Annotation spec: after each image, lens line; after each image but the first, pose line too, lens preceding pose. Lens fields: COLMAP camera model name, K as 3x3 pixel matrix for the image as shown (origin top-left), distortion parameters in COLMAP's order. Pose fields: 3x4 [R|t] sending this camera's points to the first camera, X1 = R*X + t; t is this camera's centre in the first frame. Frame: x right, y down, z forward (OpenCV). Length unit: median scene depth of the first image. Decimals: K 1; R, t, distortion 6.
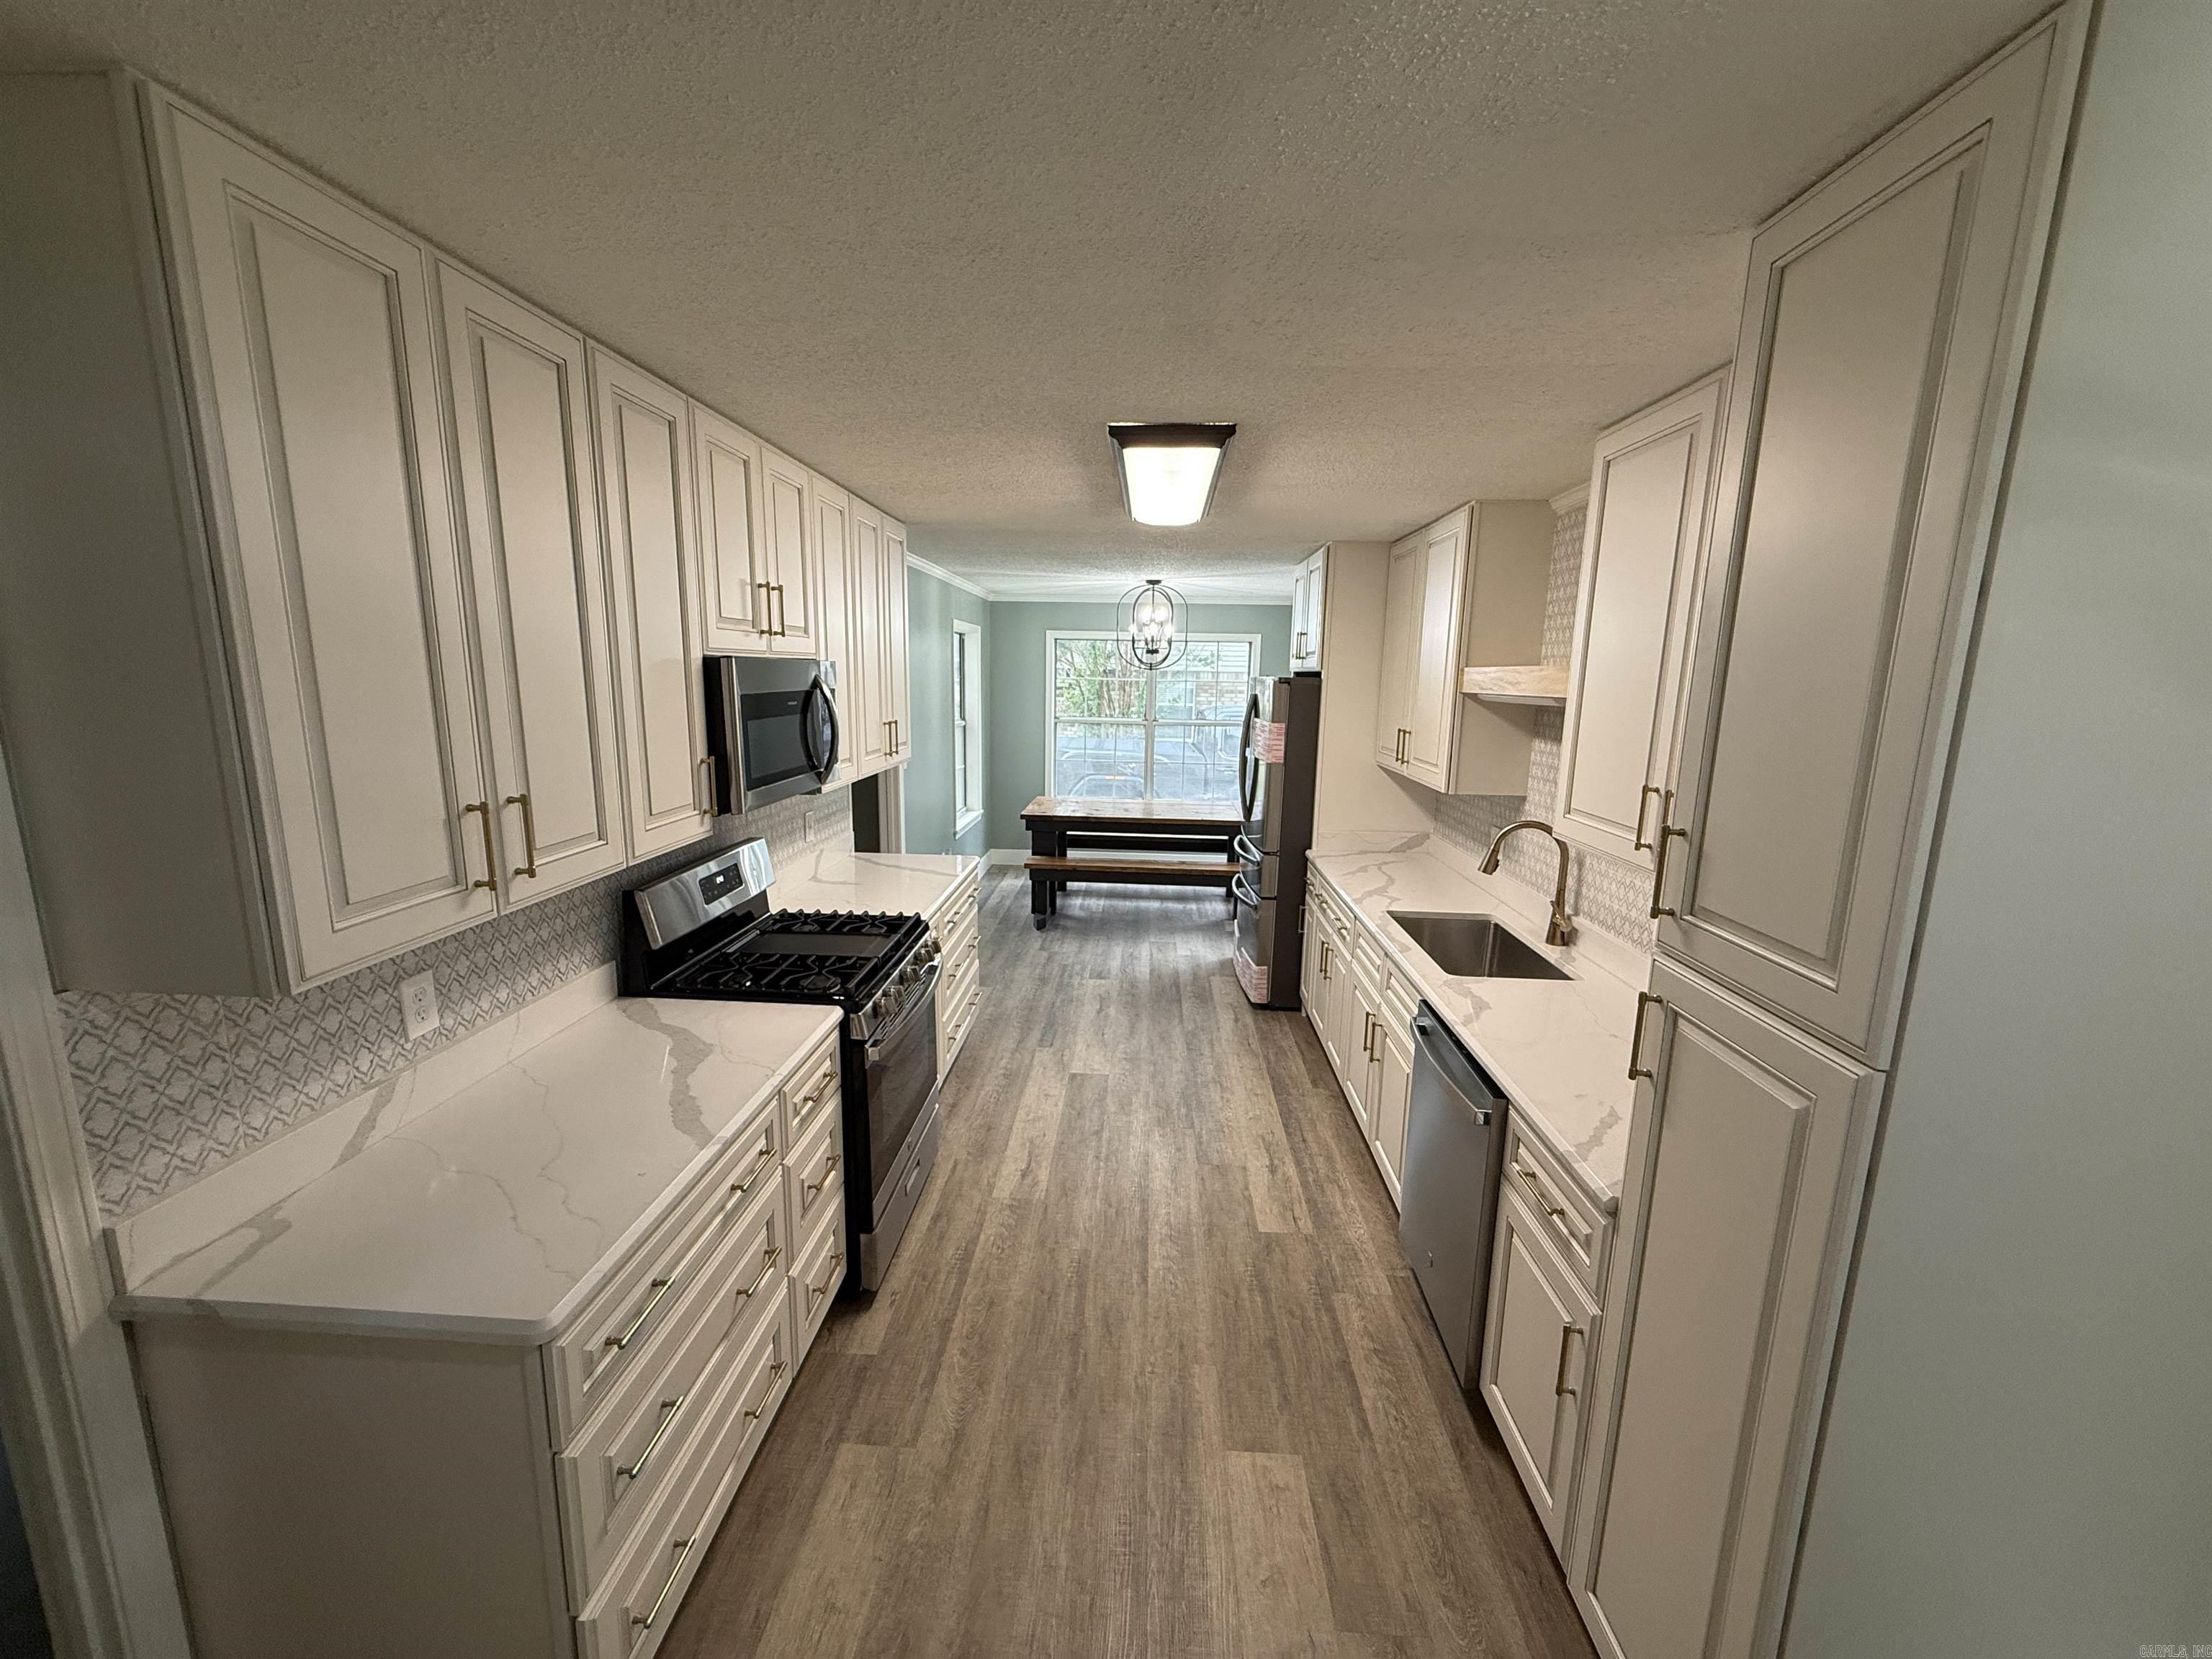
lens RADIAL K [[880.3, 0, 1102.1], [0, 880.3, 829.1], [0, 0, 1]] dist [-0.000754, 0.000388]
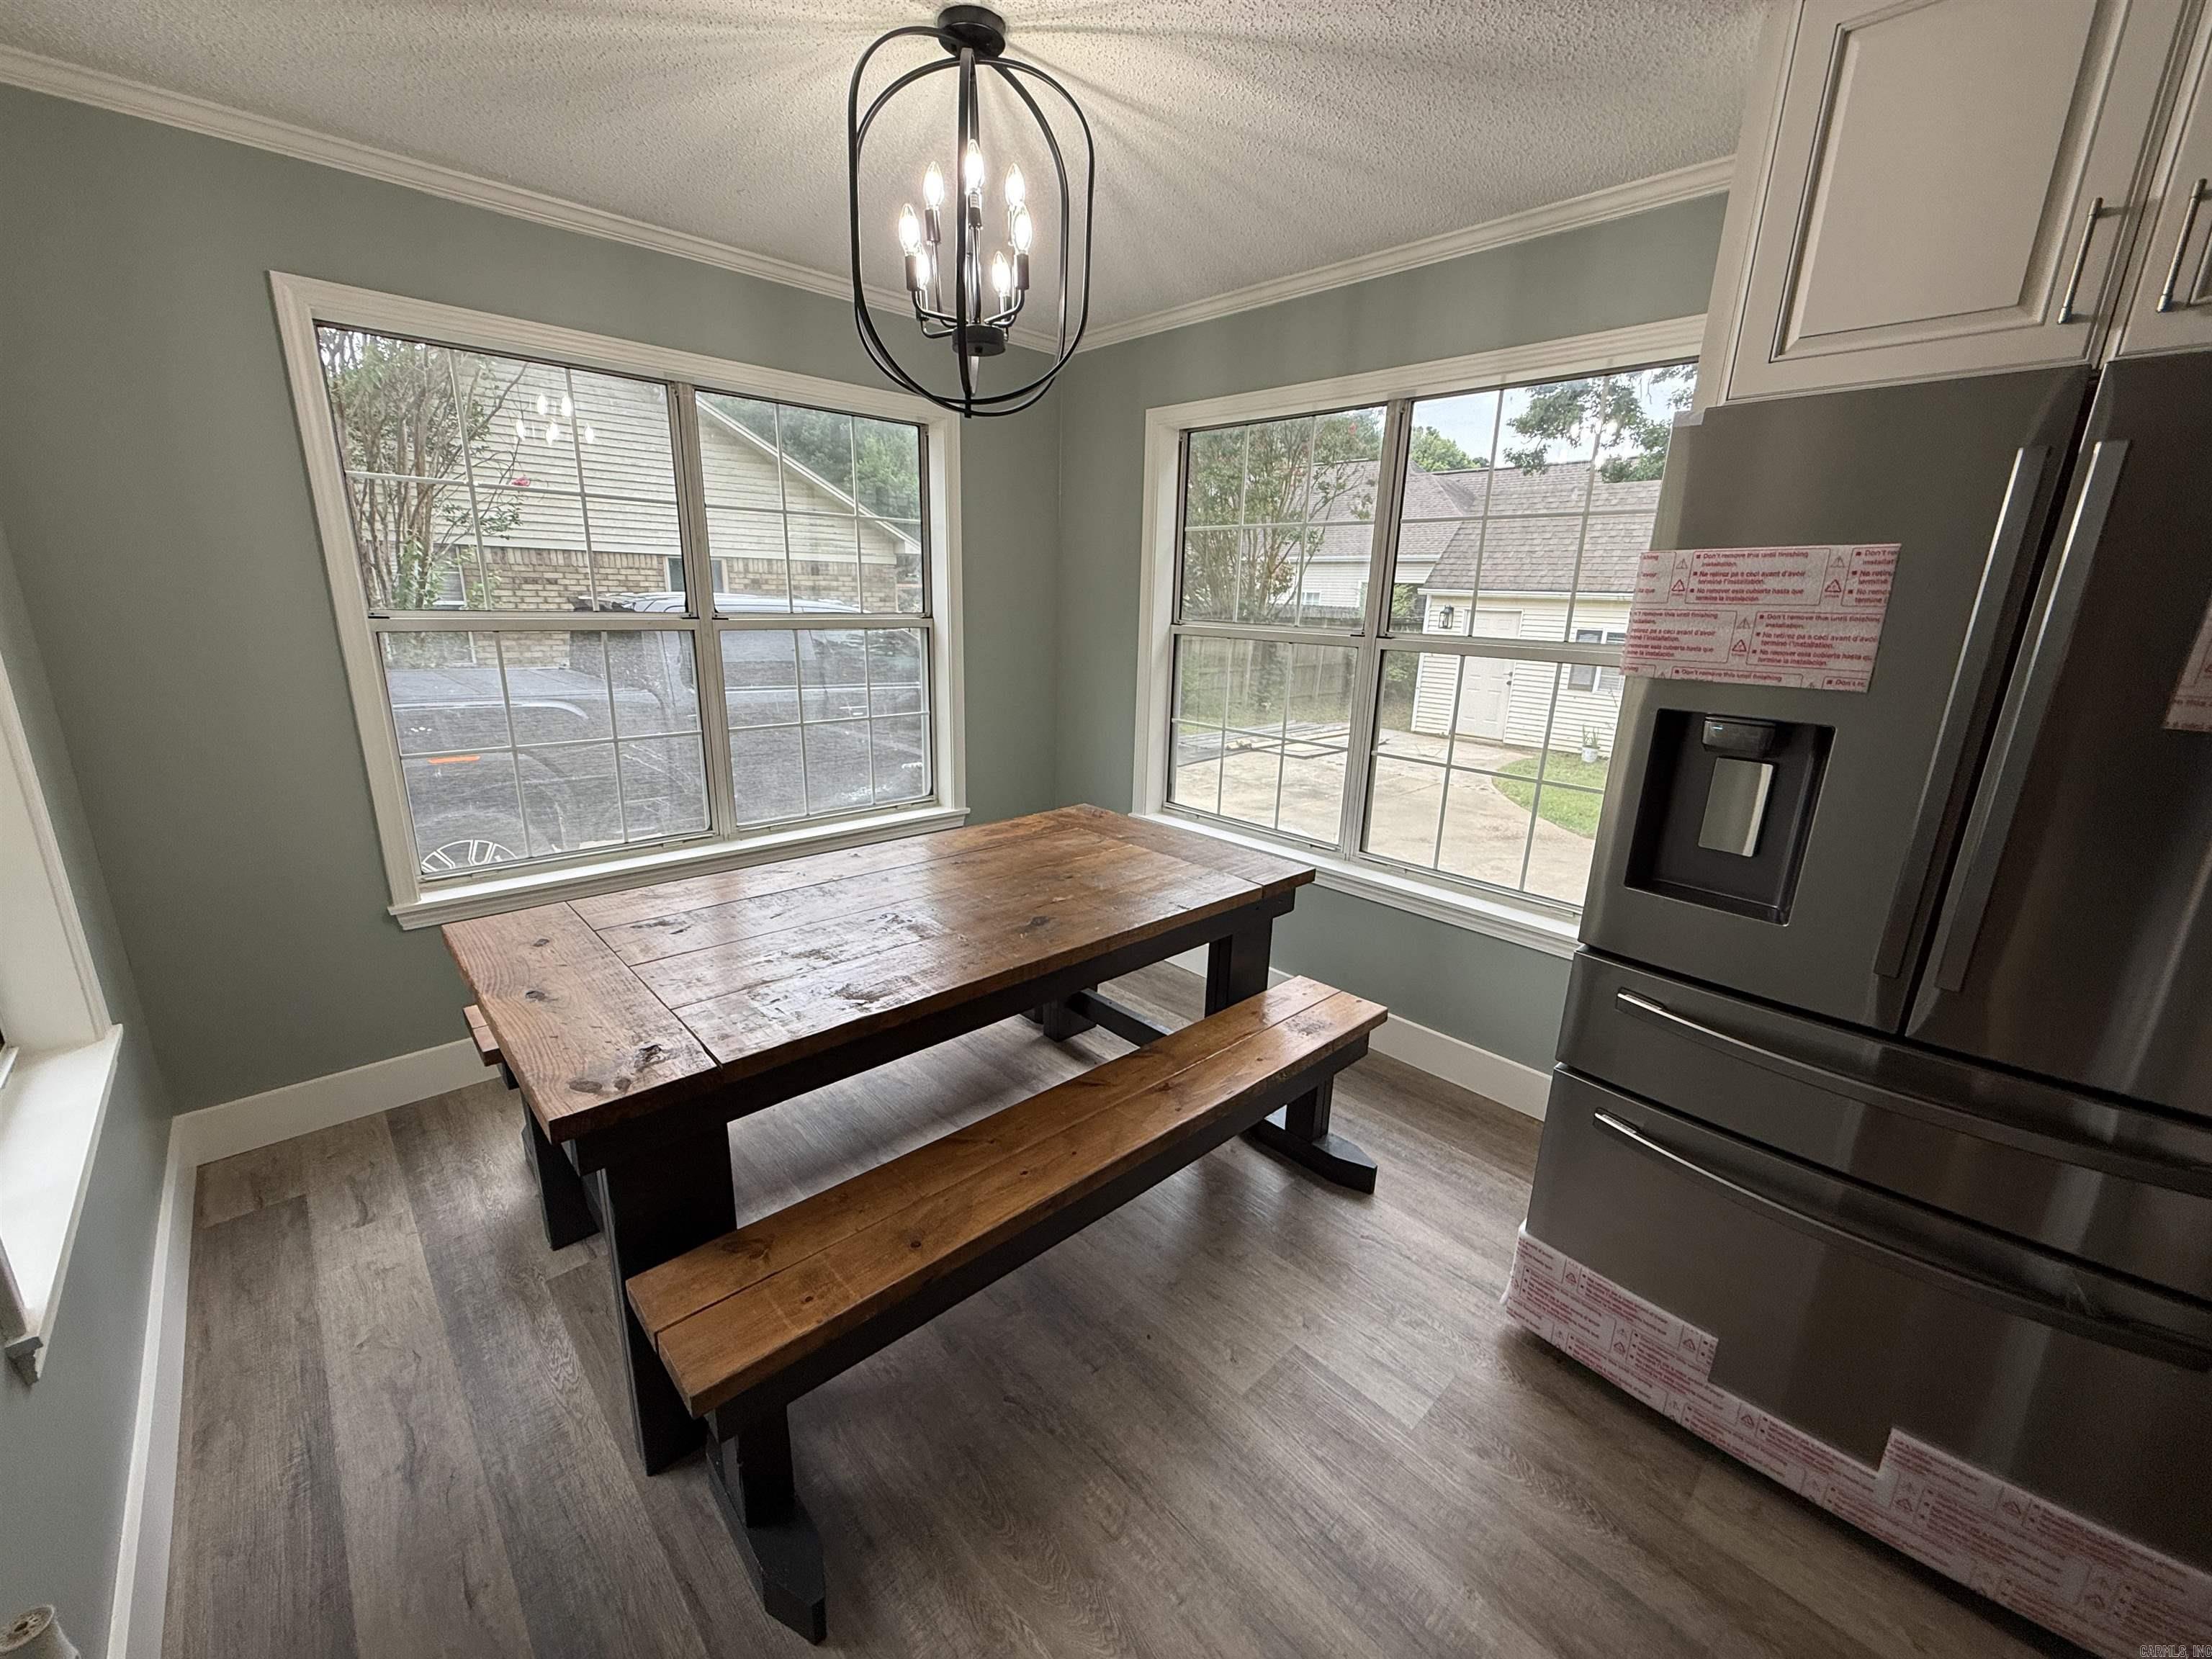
lens RADIAL K [[881.2, 0, 1102.5], [0, 881.2, 833.1], [0, 0, 1]] dist [0.000200, -0.000011]
pose [[0.688753, -0.192399, 0.699001, -0.318505], [0.116281, 0.980978, 0.155437, -0.228368], [-0.715610, -0.025777, 0.698024, 1.910734]]
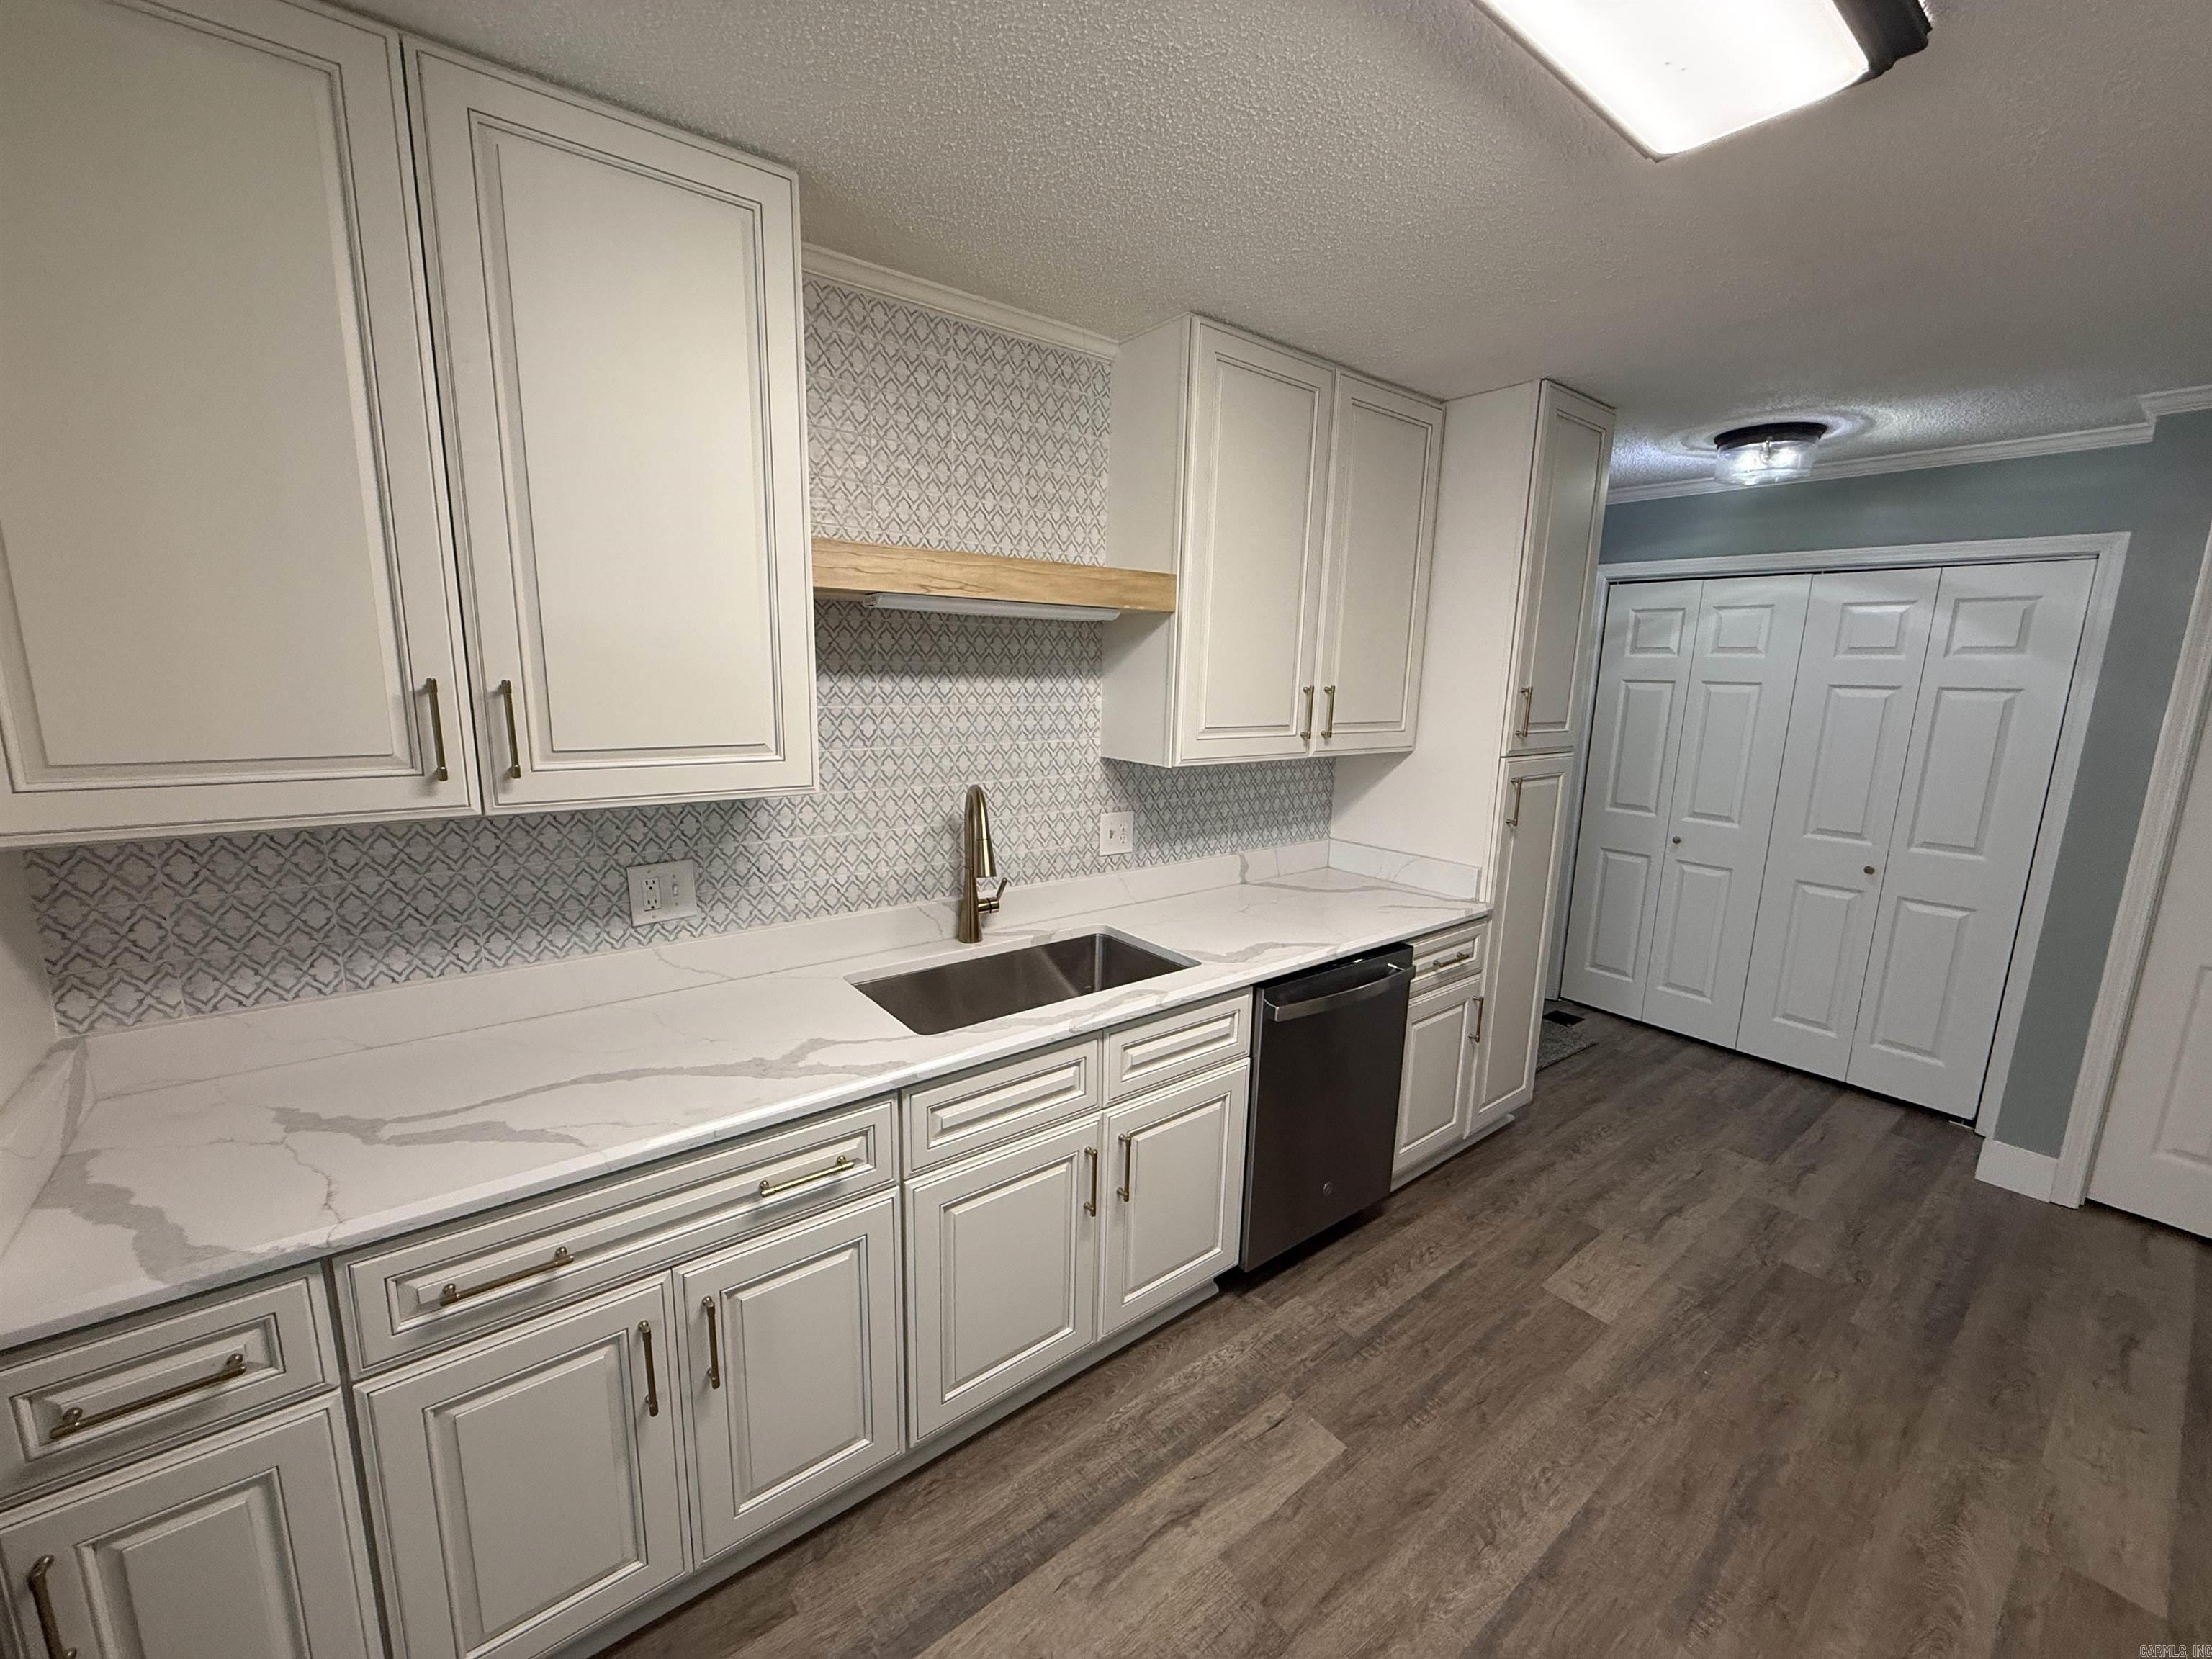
lens RADIAL K [[876.5, 0, 1101.3], [0, 876.5, 831.3], [0, 0, 1]] dist [-0.000225, -0.000249]
pose [[-0.654697, -0.171613, 0.736153, -0.109350], [0.101226, 0.945210, 0.310374, -0.207046], [-0.749083, 0.277719, -0.601454, 1.546630]]
